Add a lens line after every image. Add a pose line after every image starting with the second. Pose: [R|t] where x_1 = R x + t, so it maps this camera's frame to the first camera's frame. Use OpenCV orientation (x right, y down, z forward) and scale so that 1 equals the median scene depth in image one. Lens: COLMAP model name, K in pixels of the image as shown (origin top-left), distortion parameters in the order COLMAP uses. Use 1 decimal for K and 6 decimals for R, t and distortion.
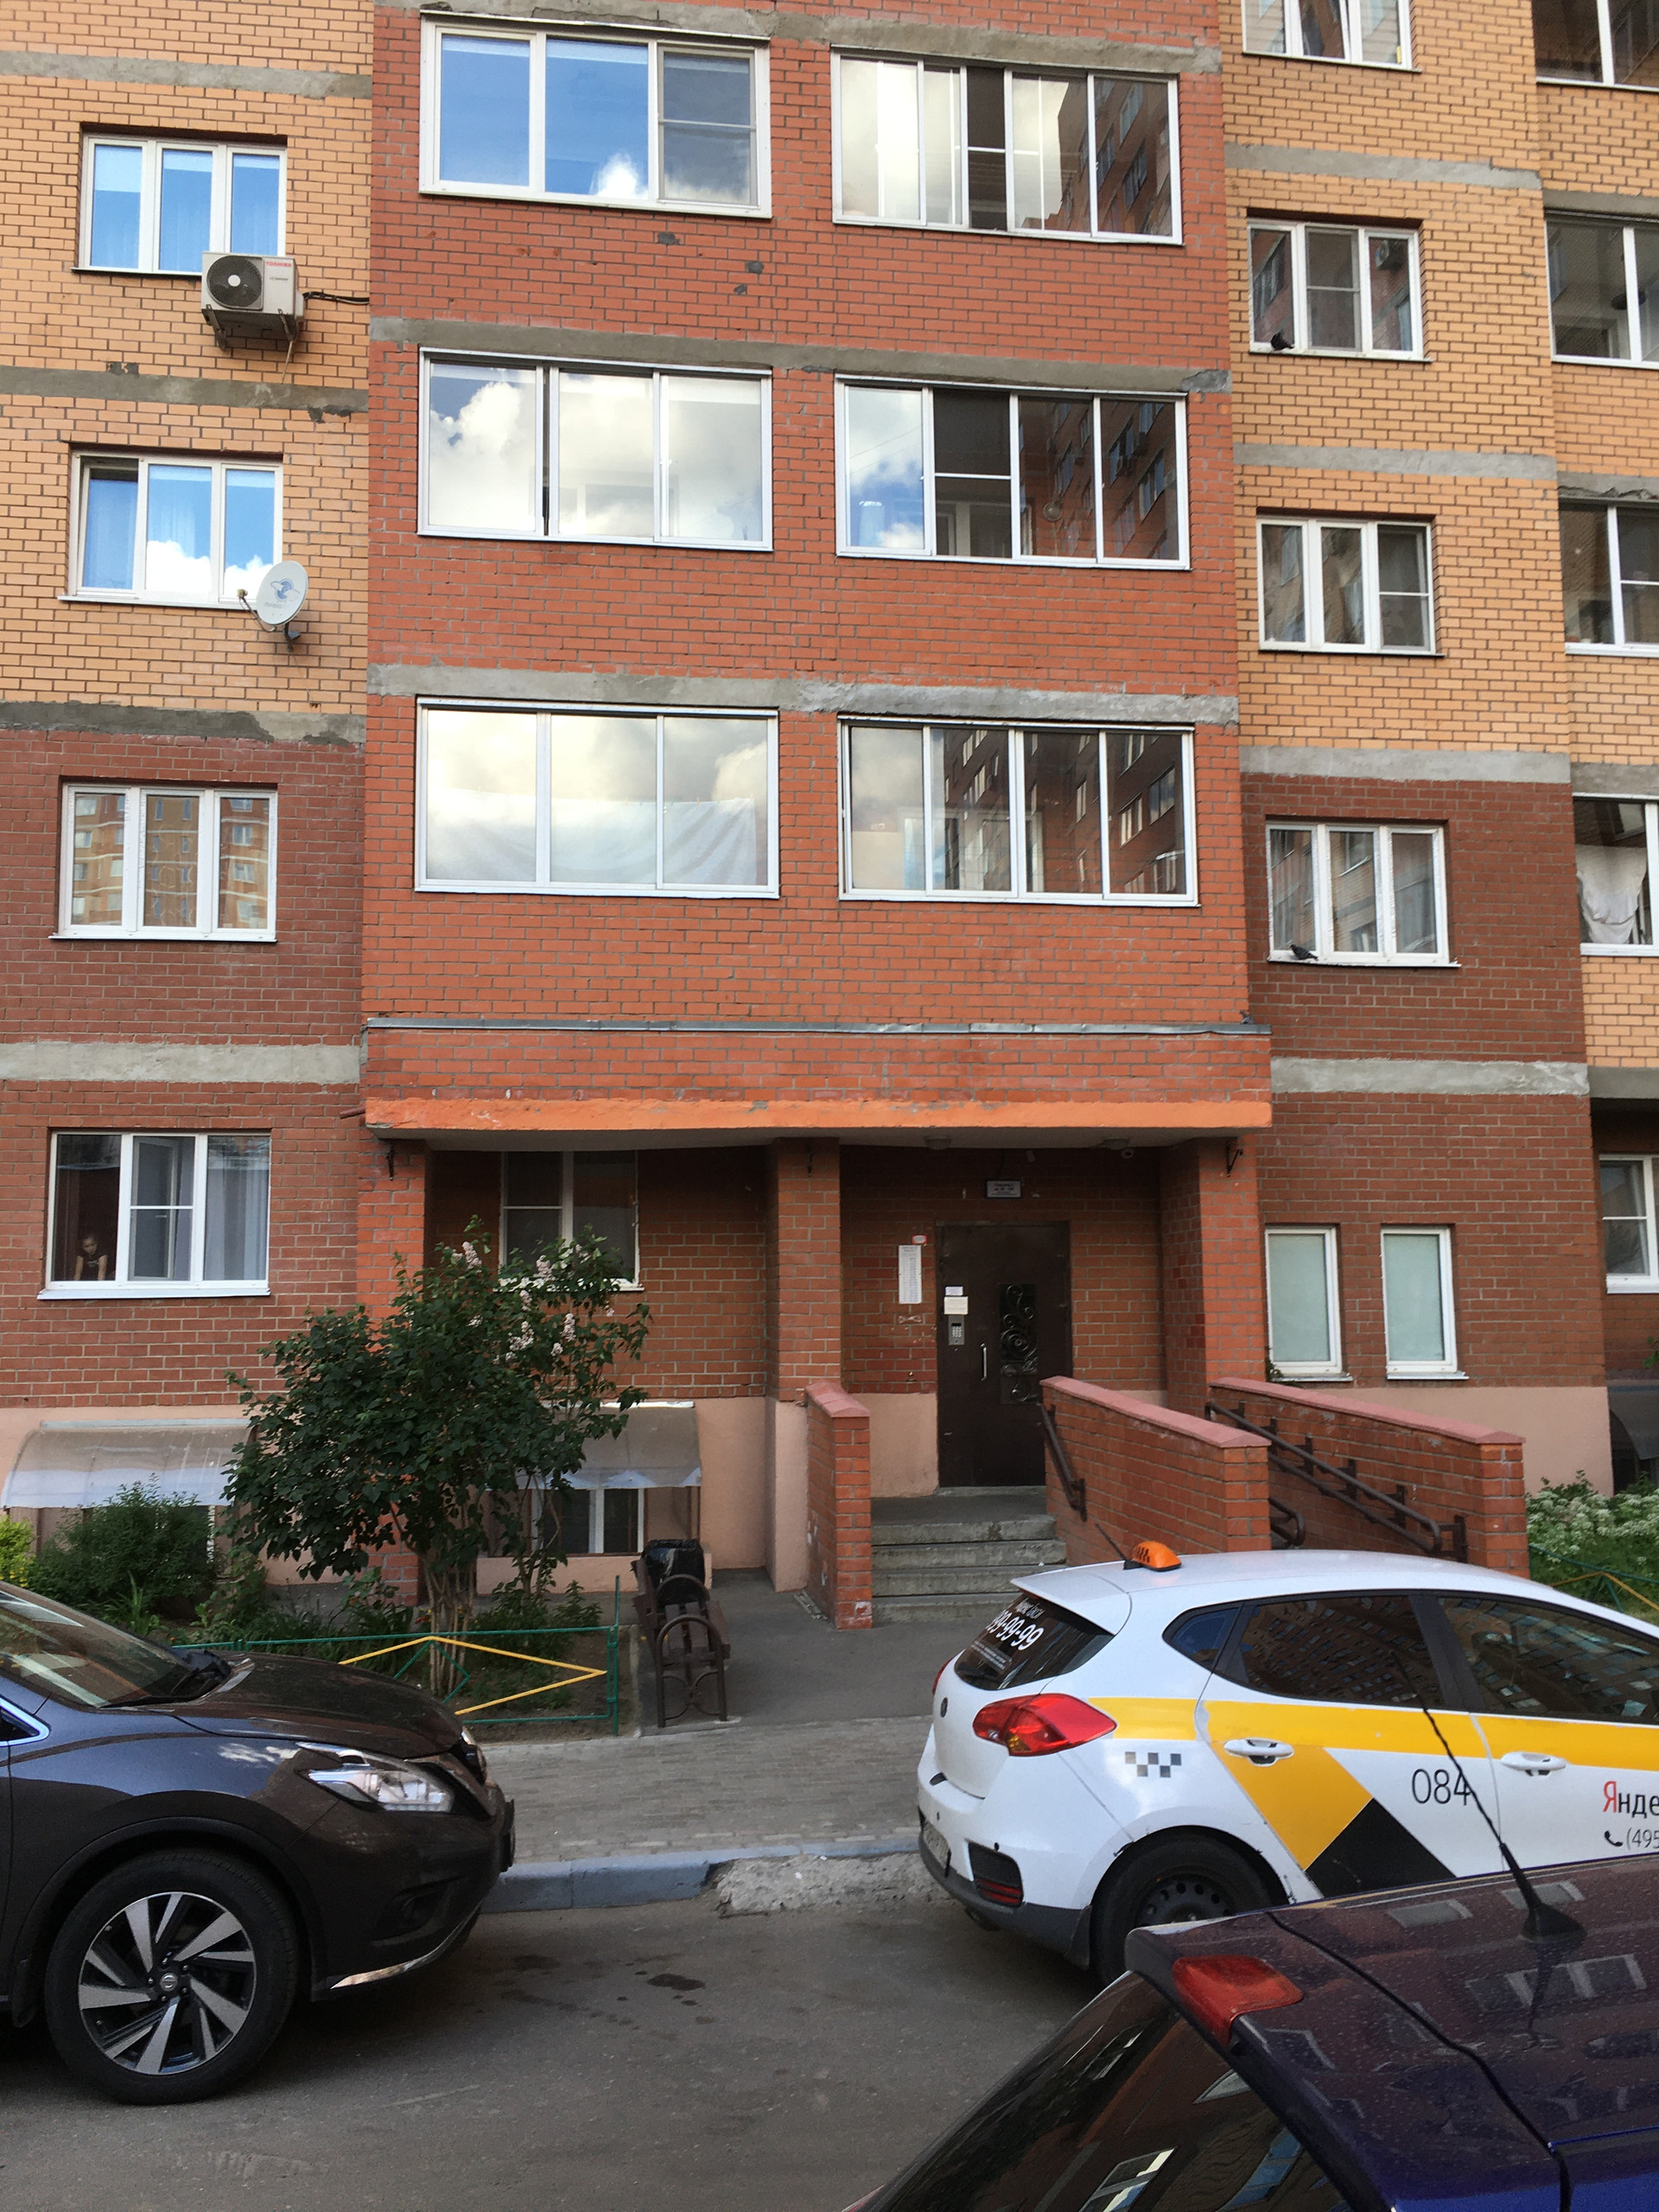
lens RADIAL K [[1890.5, 0, 830.5], [0, 1890.5, 1110.0], [0, 0, 1]] dist [0.065543, -0.065878]
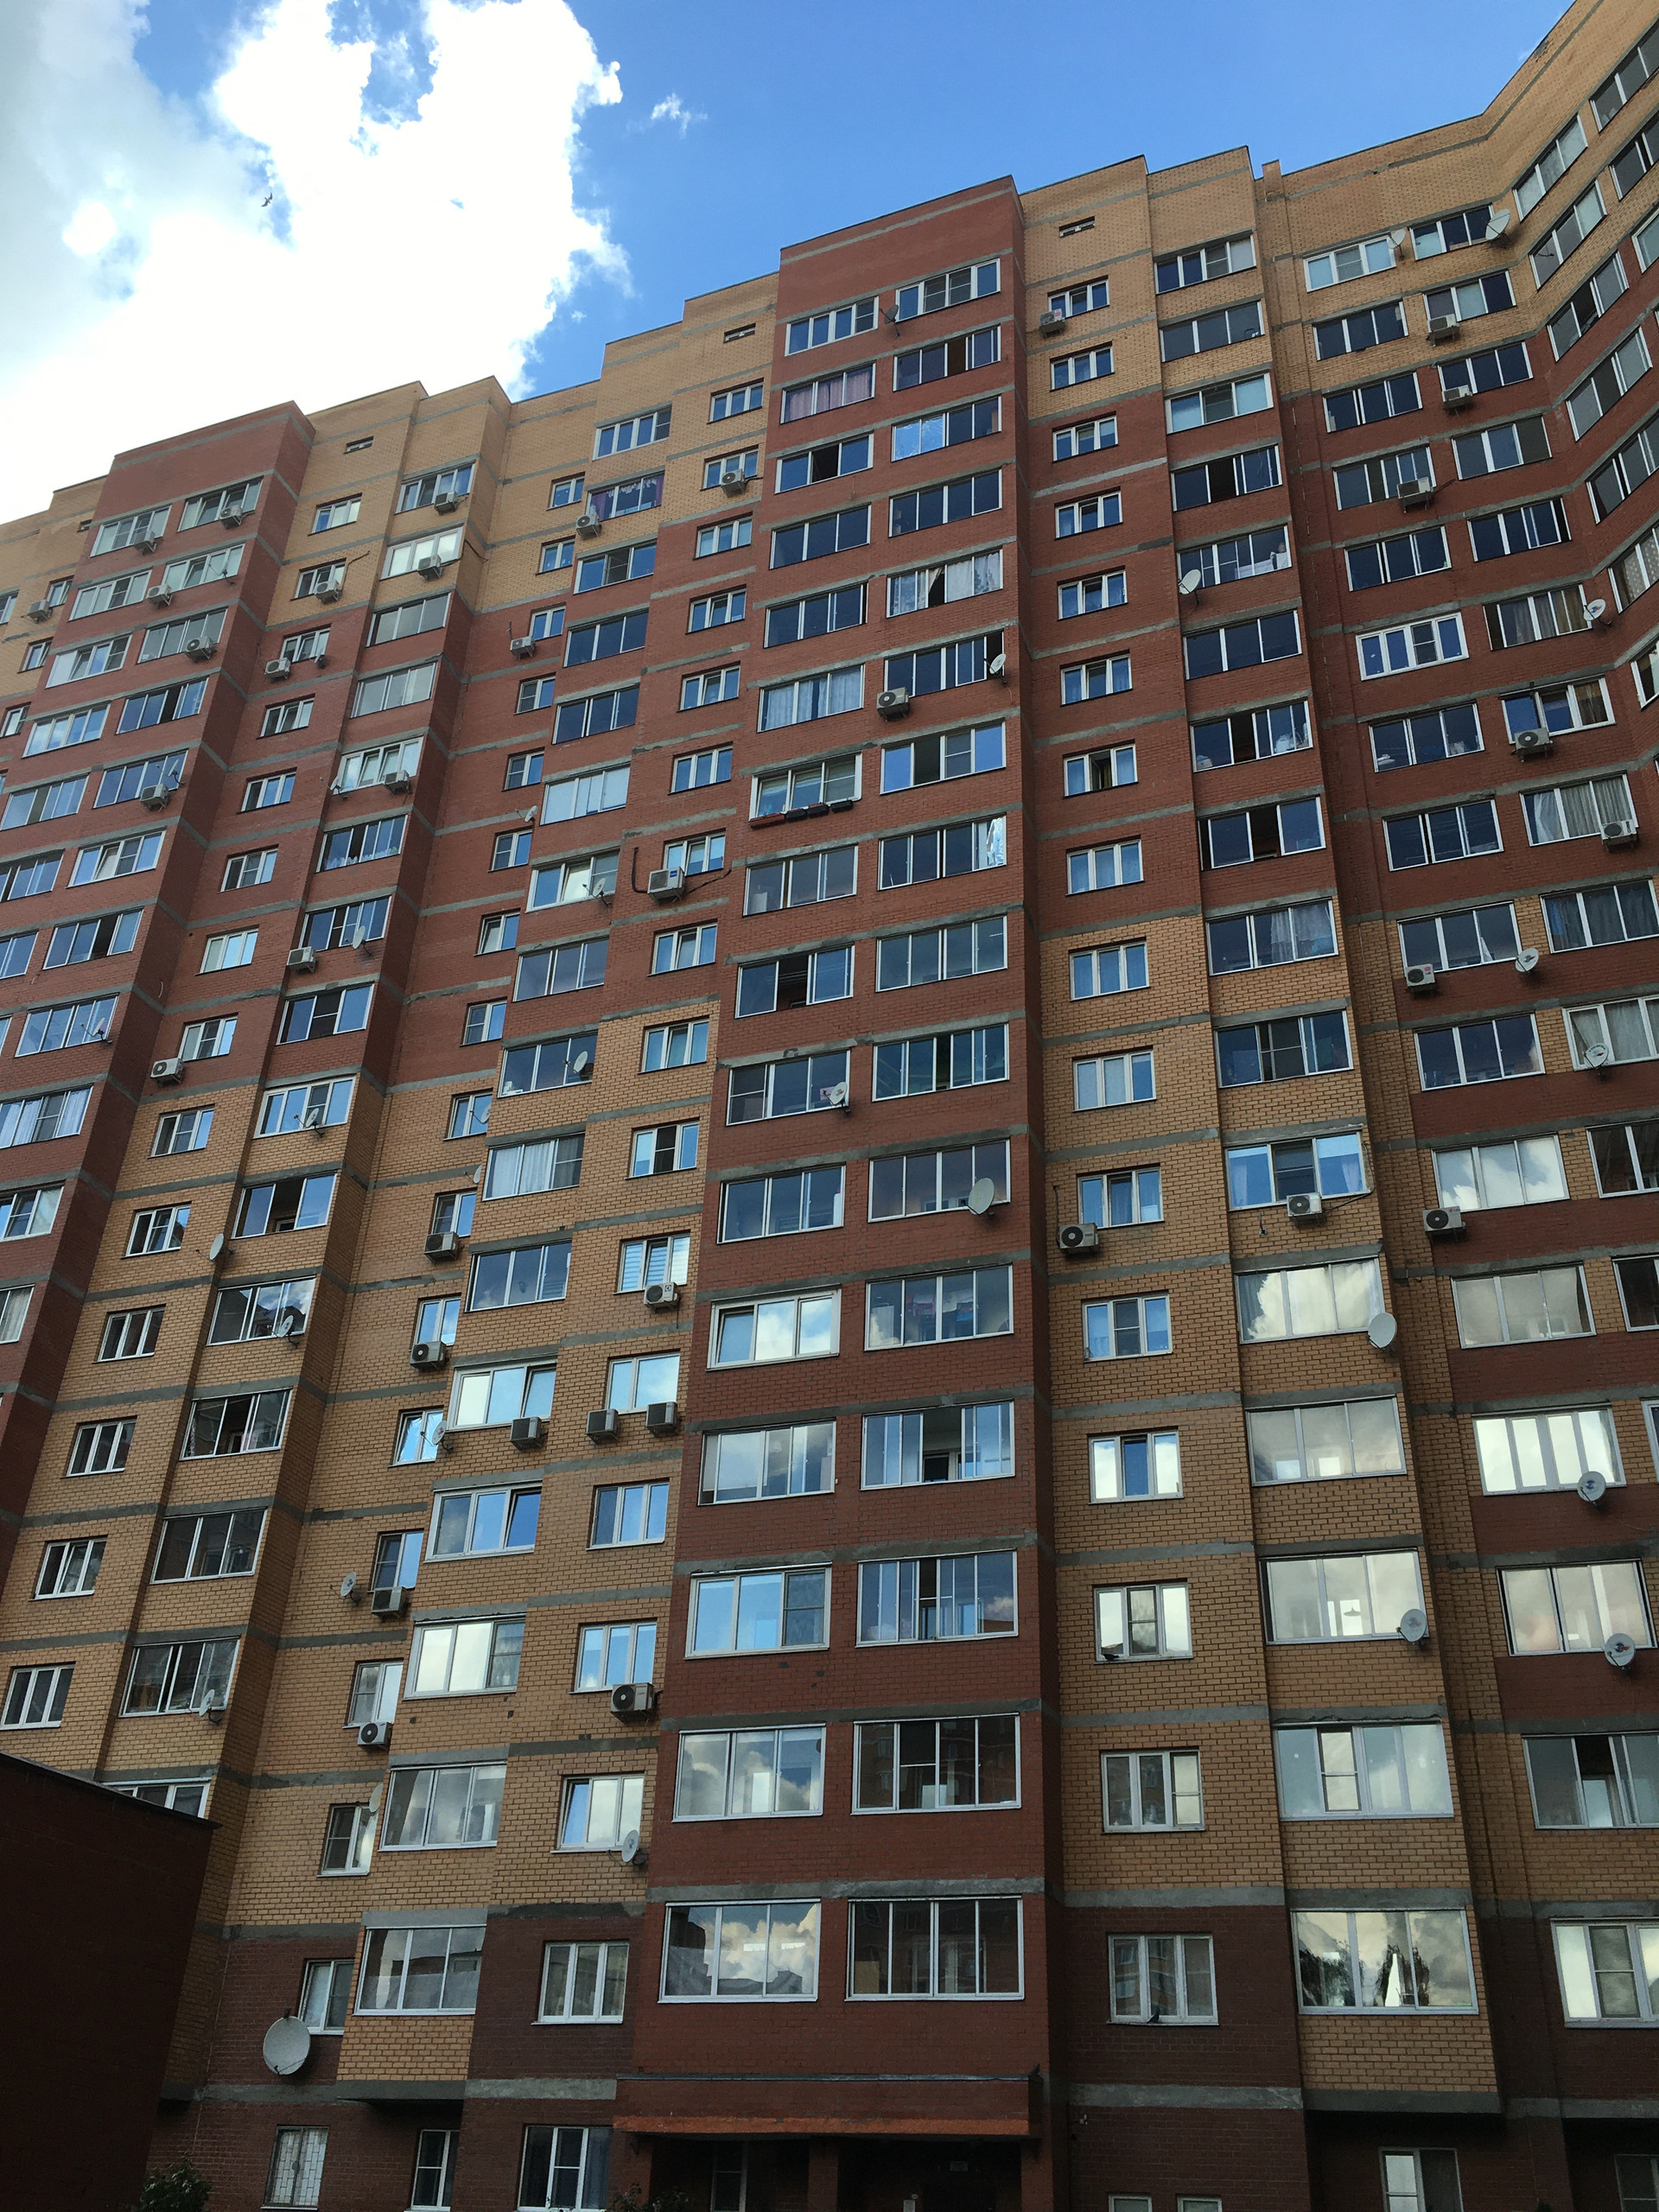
lens RADIAL K [[1890.5, 0, 832.7], [0, 1890.5, 1106.3], [0, 0, 1]] dist [0.065543, -0.065878]
pose [[0.885451, -0.206223, -0.416472, 0.991387], [0.011499, 0.905601, -0.423976, -0.104681], [0.464590, 0.370621, 0.804236, -0.962109]]
